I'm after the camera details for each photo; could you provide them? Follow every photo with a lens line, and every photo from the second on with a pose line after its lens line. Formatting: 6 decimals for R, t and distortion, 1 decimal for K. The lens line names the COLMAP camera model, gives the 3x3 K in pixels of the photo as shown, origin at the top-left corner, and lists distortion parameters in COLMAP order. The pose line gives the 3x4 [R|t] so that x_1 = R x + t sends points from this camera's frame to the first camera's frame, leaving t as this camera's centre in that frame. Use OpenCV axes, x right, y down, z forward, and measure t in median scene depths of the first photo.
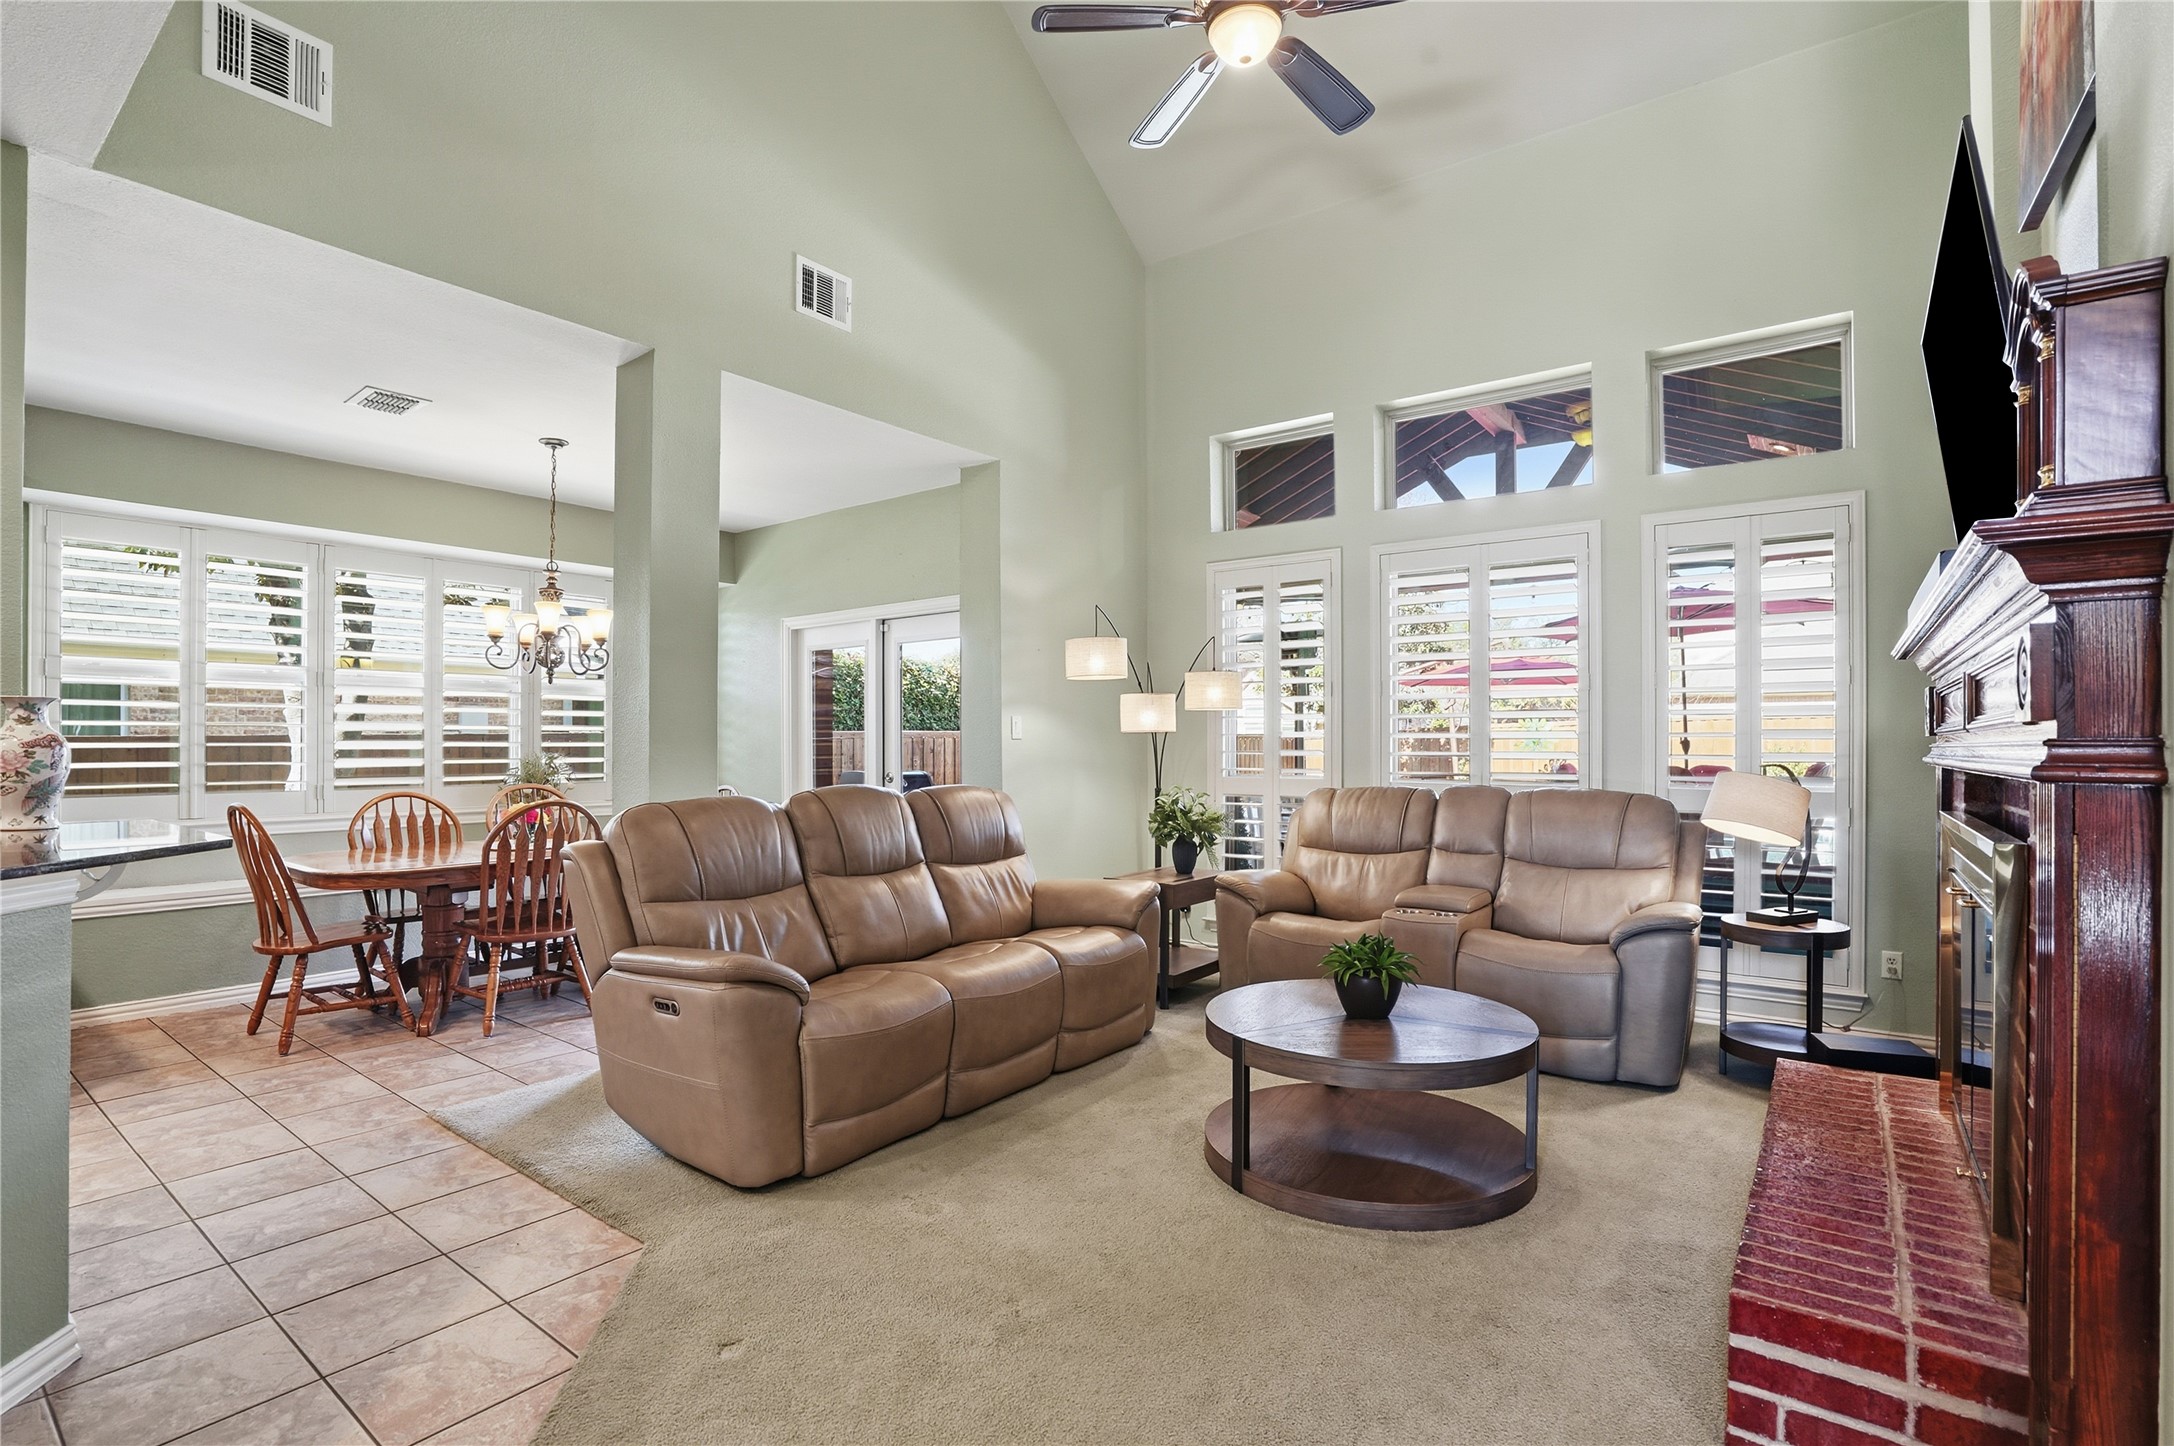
lens RADIAL K [[1001.7, 0, 1083.3], [0, 1001.7, 751.0], [0, 0, 1]] dist [0.000326, 0.000001]
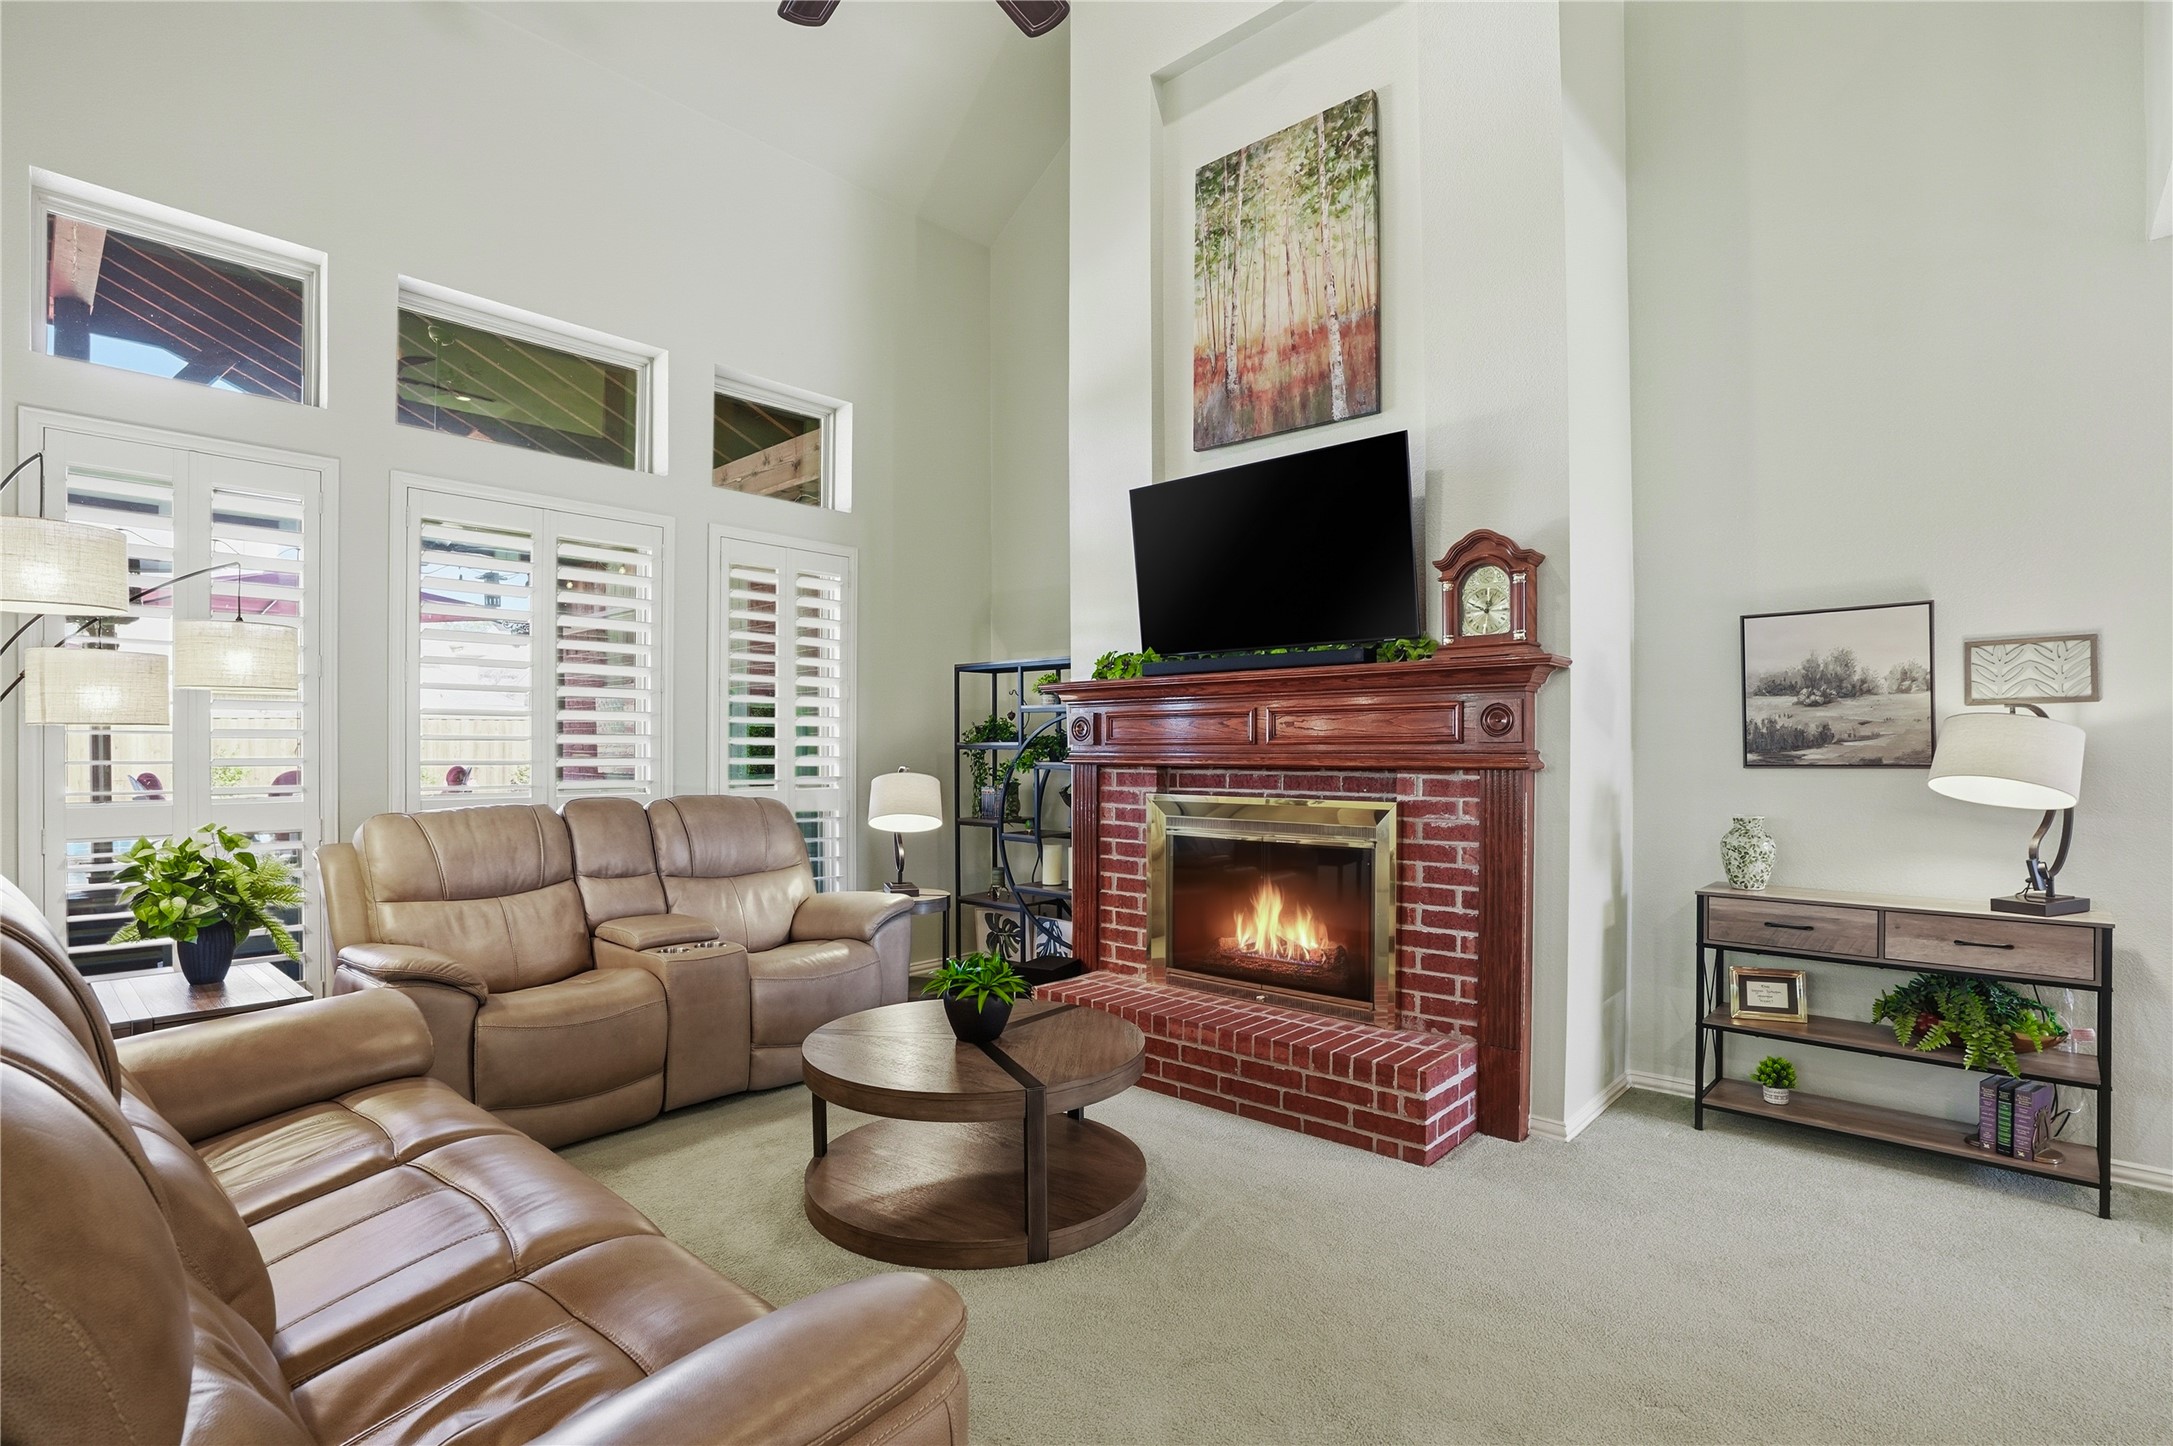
lens RADIAL K [[1044.3, 0, 1070.6], [0, 1044.3, 747.5], [0, 0, 1]] dist [-0.065816, 0.028769]
pose [[0.113851, 0.005381, 0.993483, -0.429977], [0.000801, 0.999985, -0.005508, -0.003077], [-0.993498, 0.001423, 0.113844, 0.501068]]
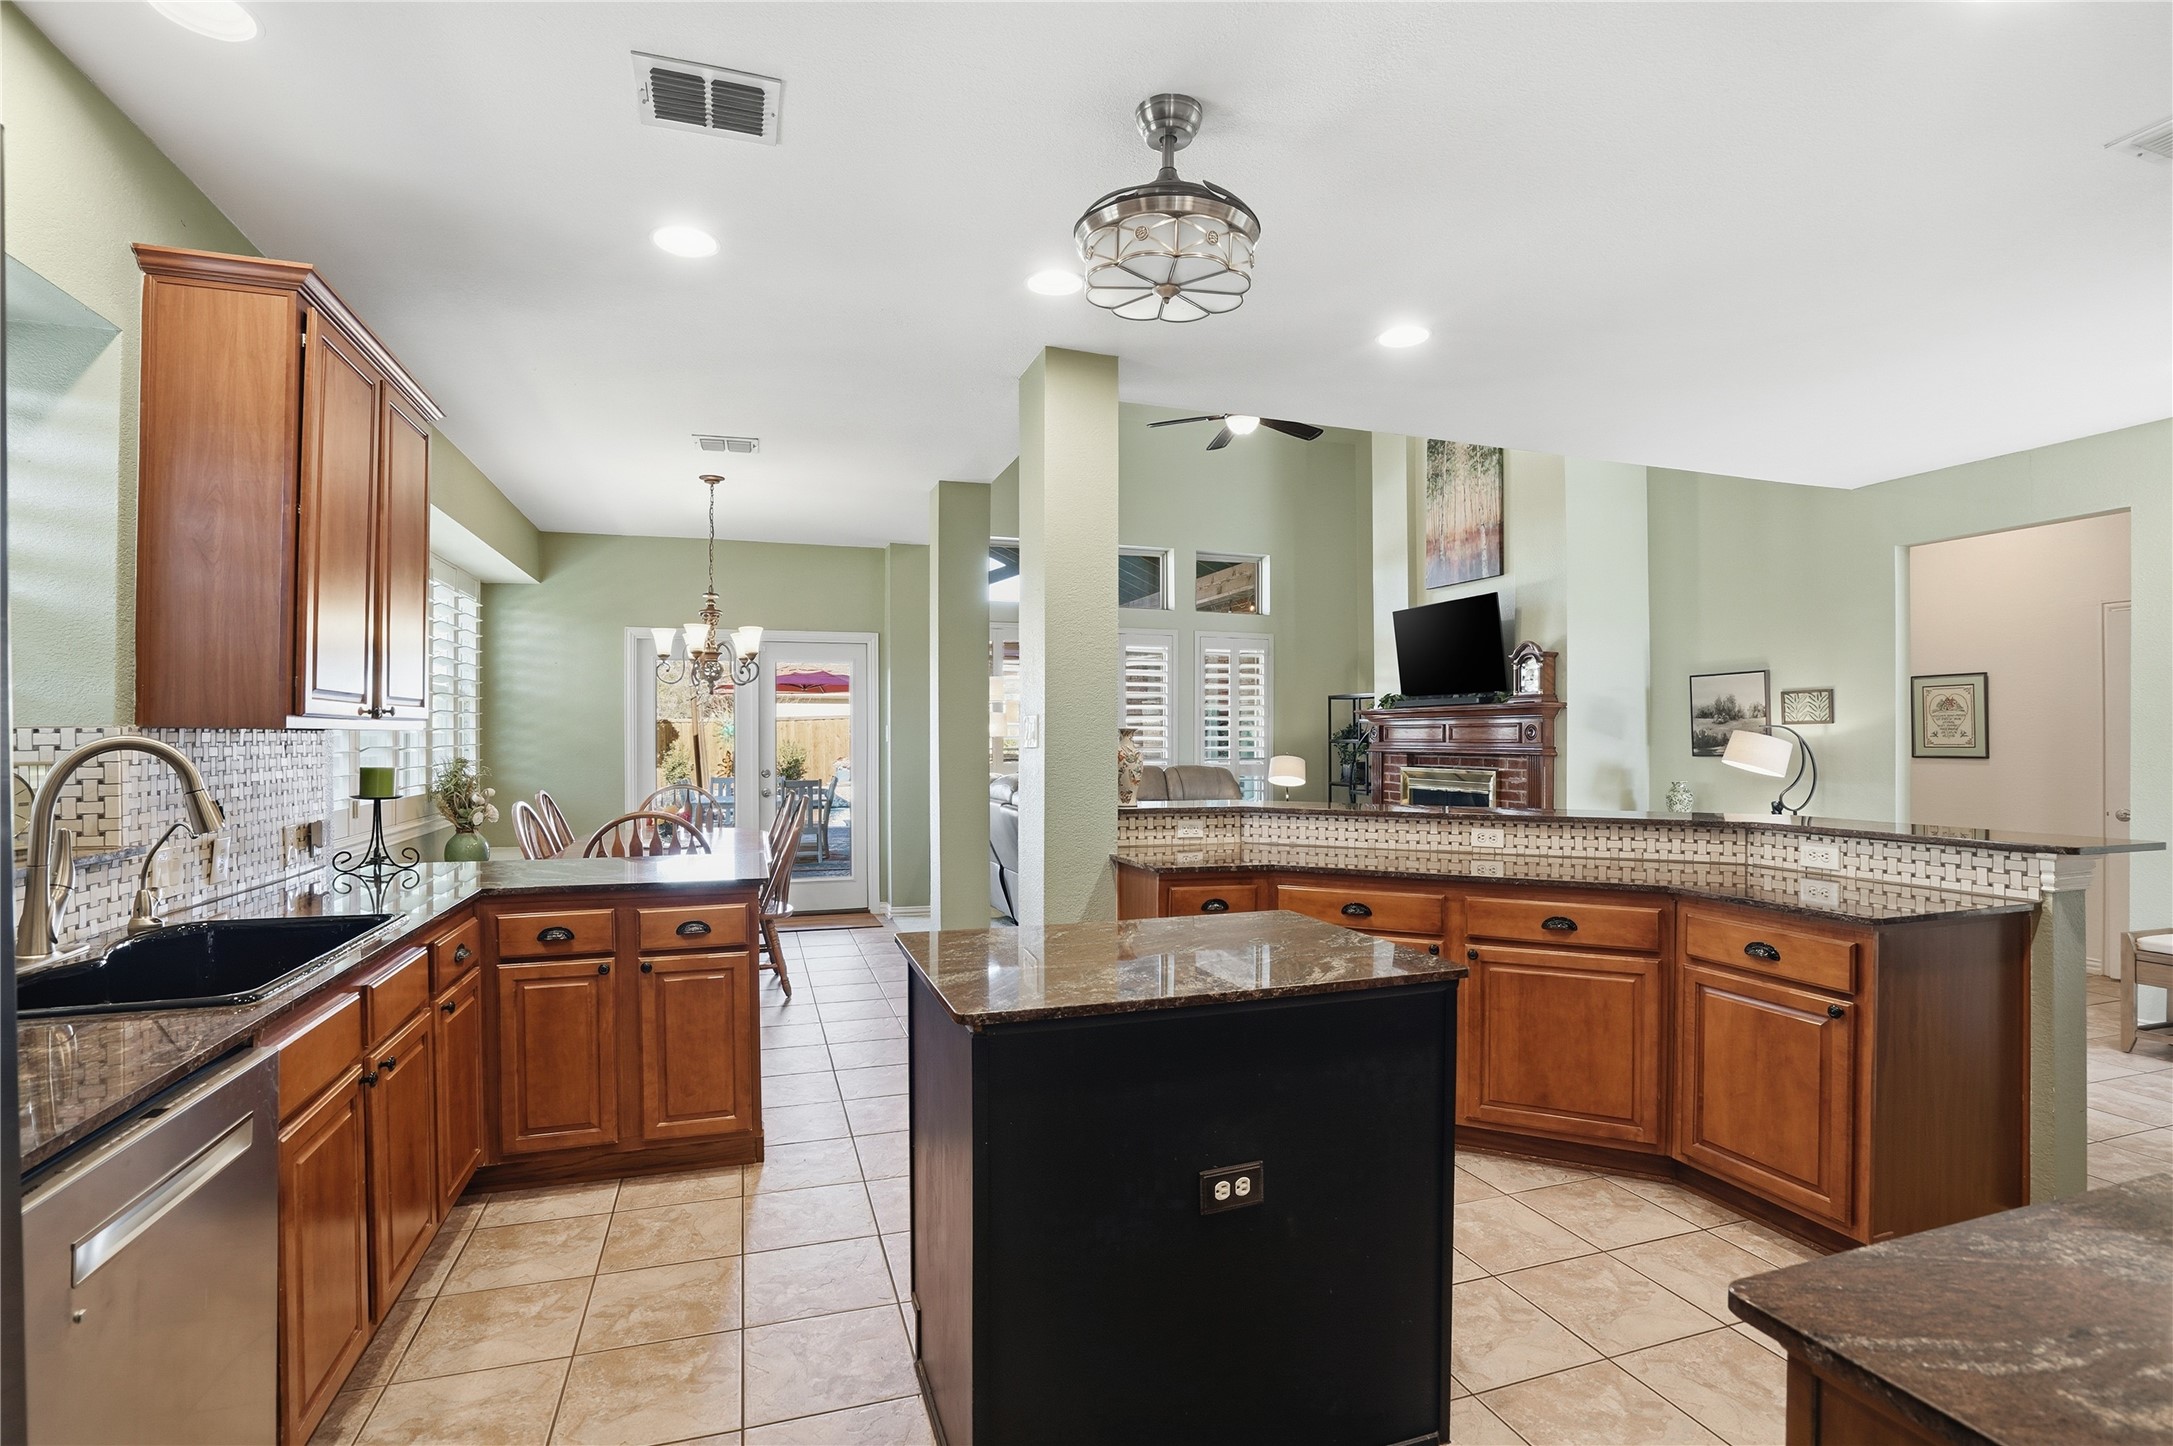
lens RADIAL K [[1039.8, 0, 1095.2], [0, 1039.8, 725.3], [0, 0, 1]] dist [-0.002021, -0.000113]
pose [[0.558816, 0.010329, 0.829227, -1.267706], [0.000879, 0.999914, -0.013047, -0.016420], [-0.829291, 0.008020, 0.558759, -0.011020]]
